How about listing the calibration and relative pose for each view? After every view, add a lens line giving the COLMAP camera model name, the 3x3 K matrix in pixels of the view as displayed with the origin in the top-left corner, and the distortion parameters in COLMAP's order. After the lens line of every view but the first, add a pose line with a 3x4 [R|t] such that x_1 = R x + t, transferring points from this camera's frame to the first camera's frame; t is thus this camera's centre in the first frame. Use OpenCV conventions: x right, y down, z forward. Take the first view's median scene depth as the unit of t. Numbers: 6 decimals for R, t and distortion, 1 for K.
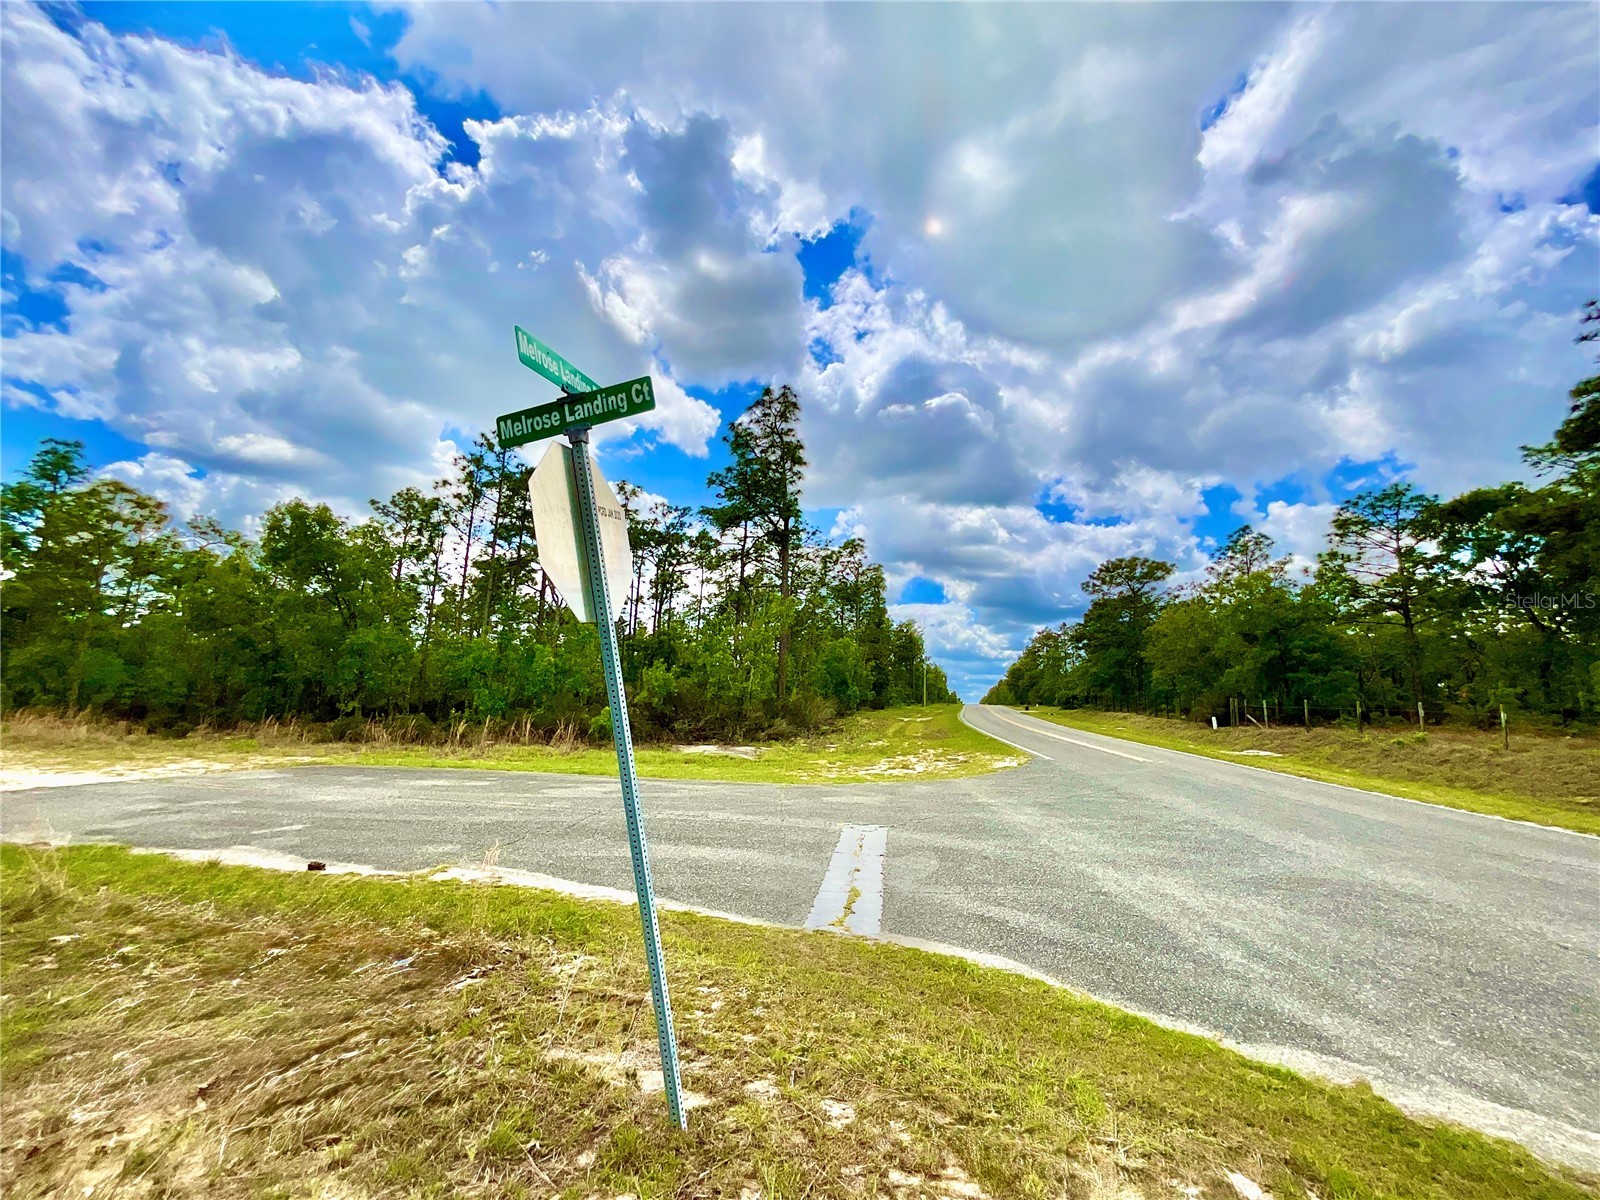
lens RADIAL K [[646.0, 0, 800.0], [0, 646.0, 600.0], [0, 0, 1]] dist [-0.003956, -0.000419]
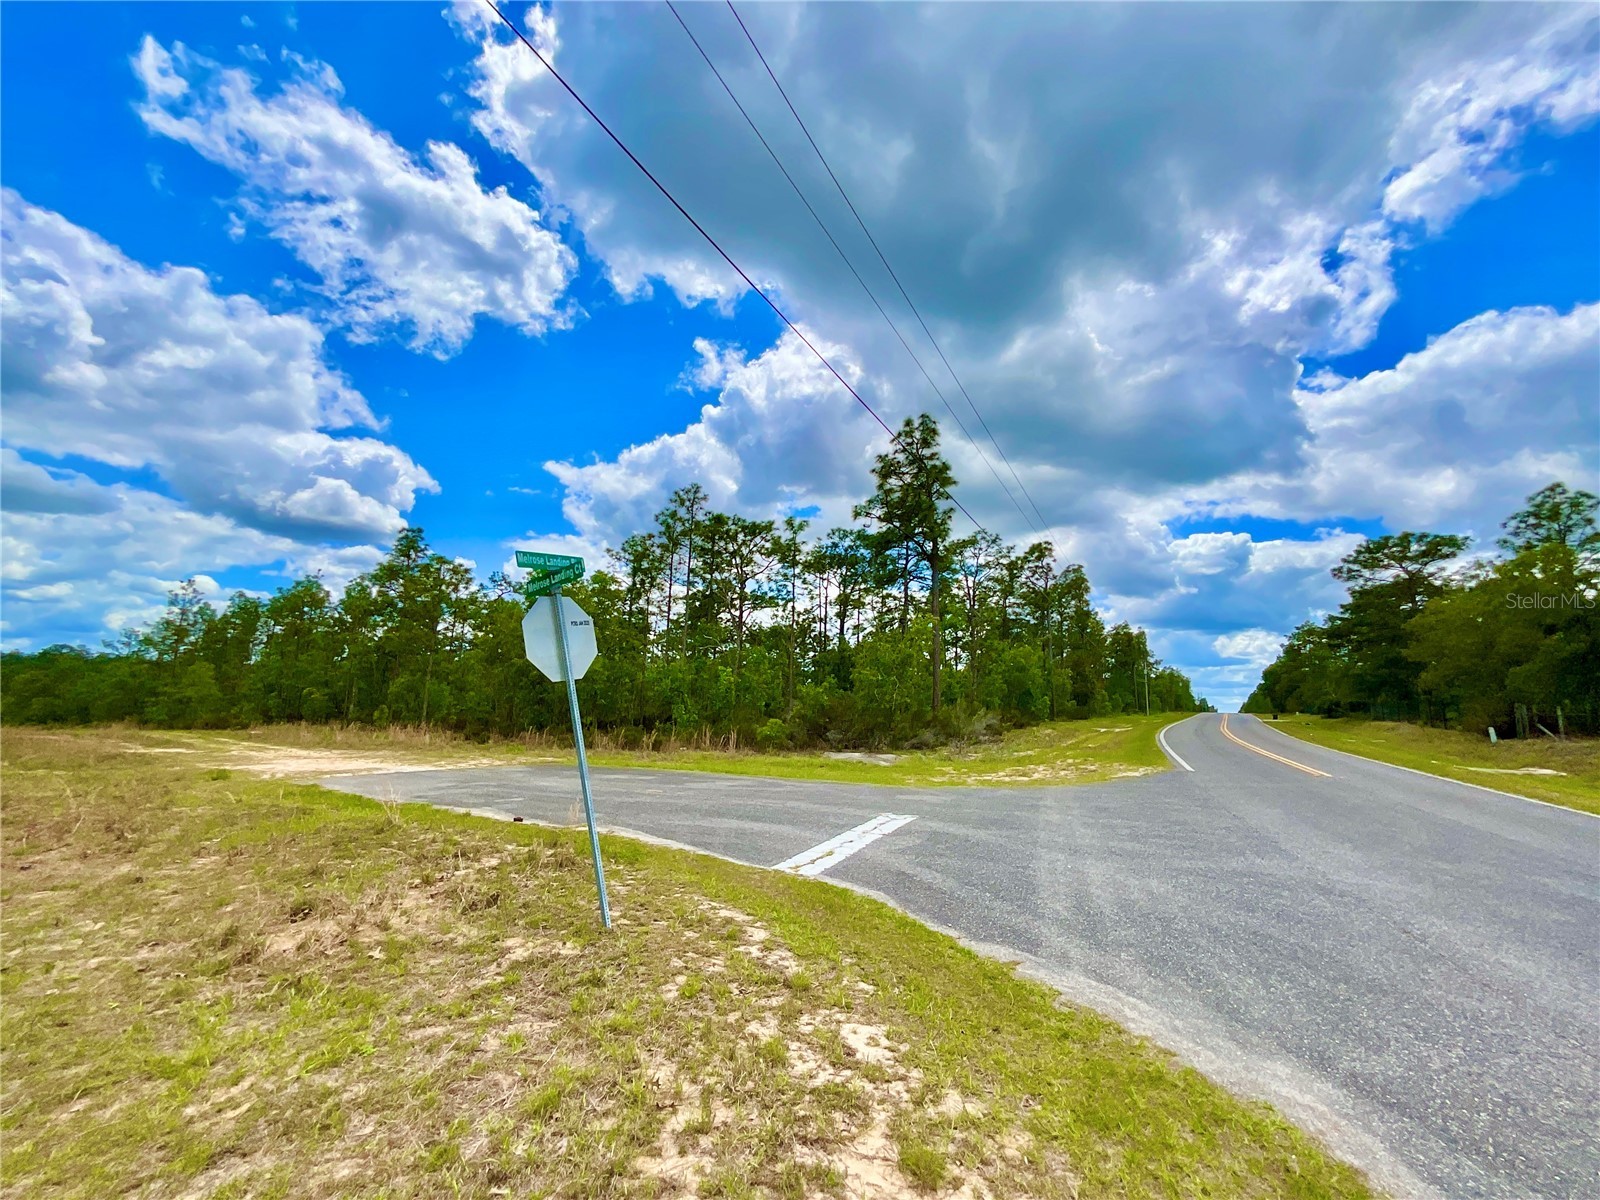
lens RADIAL K [[645.2, 0, 800.0], [0, 645.2, 600.0], [0, 0, 1]] dist [-0.000465, -0.000176]
pose [[0.946398, -0.063339, -0.316732, 0.060035], [0.058297, 0.997977, -0.025380, -0.007531], [0.317699, 0.005555, 0.948175, -0.041404]]
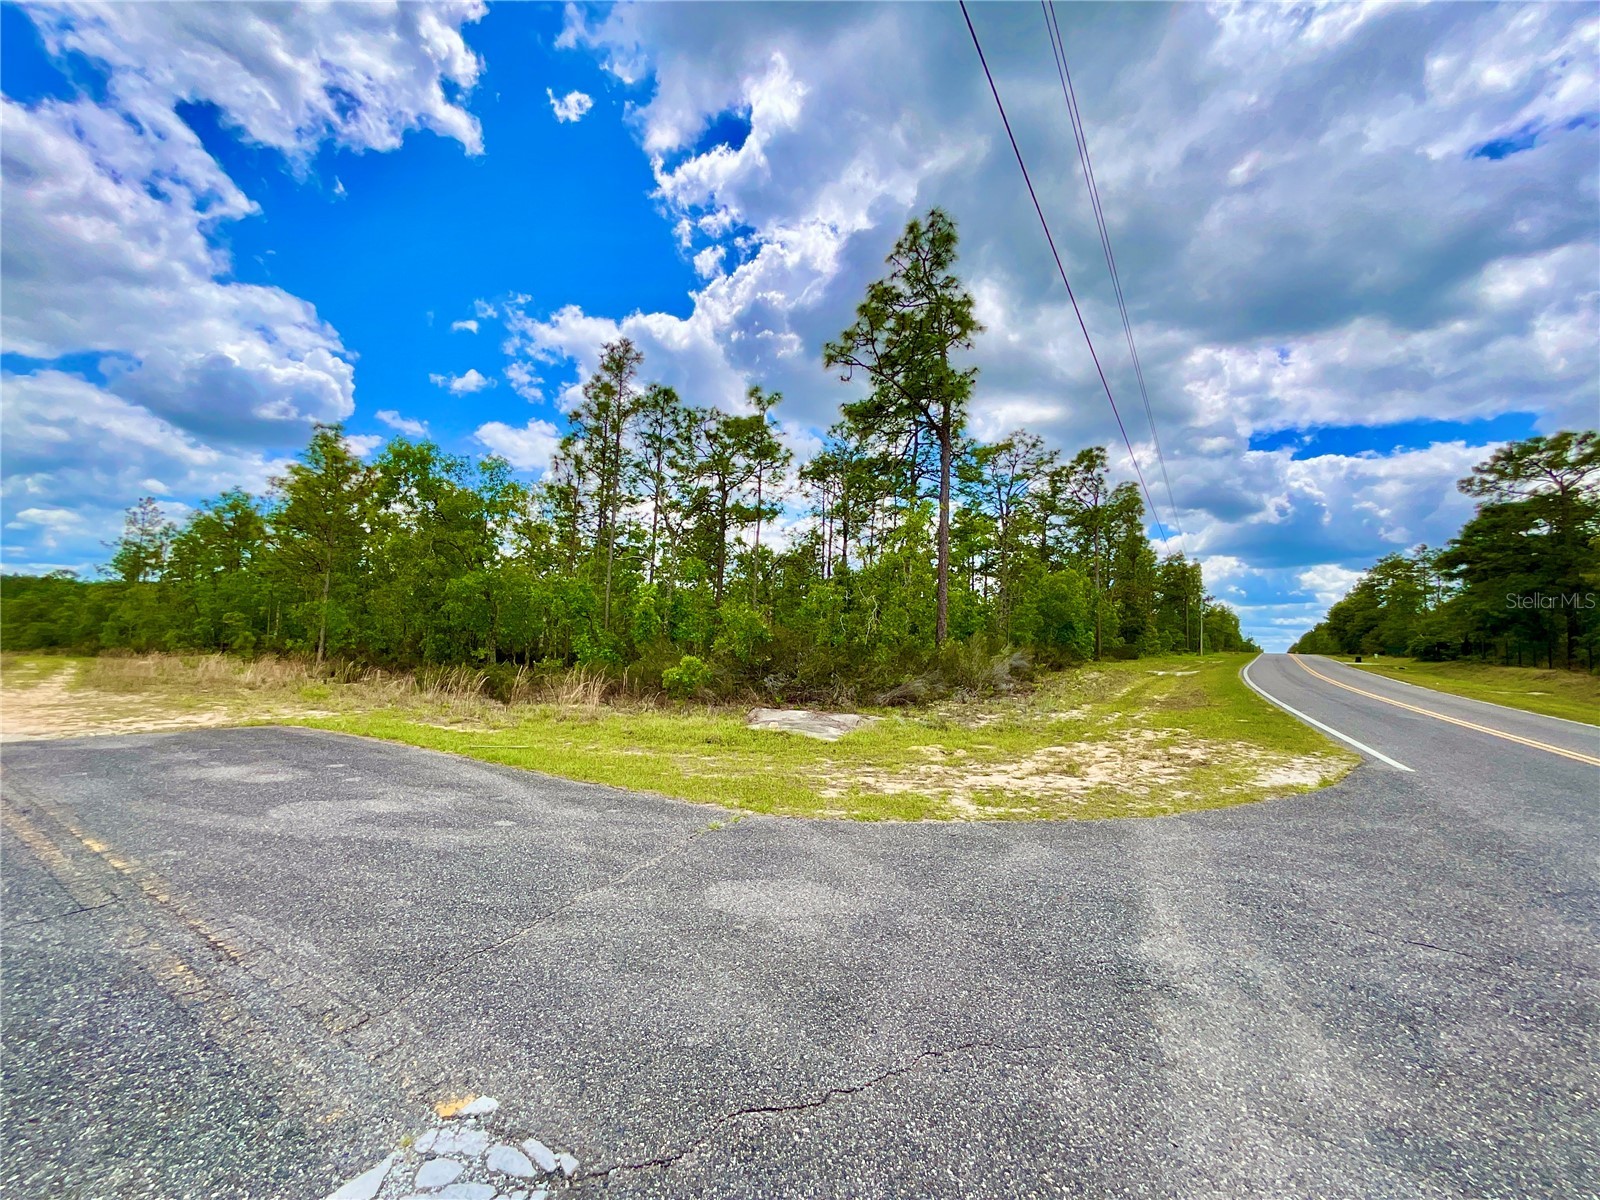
lens RADIAL K [[645.2, 0, 800.0], [0, 645.2, 600.0], [0, 0, 1]] dist [-0.000465, -0.000176]
pose [[0.928673, -0.022720, -0.370204, 0.055441], [0.052895, 0.996033, 0.071561, 0.021852], [0.367109, -0.086039, 0.926190, 0.147215]]
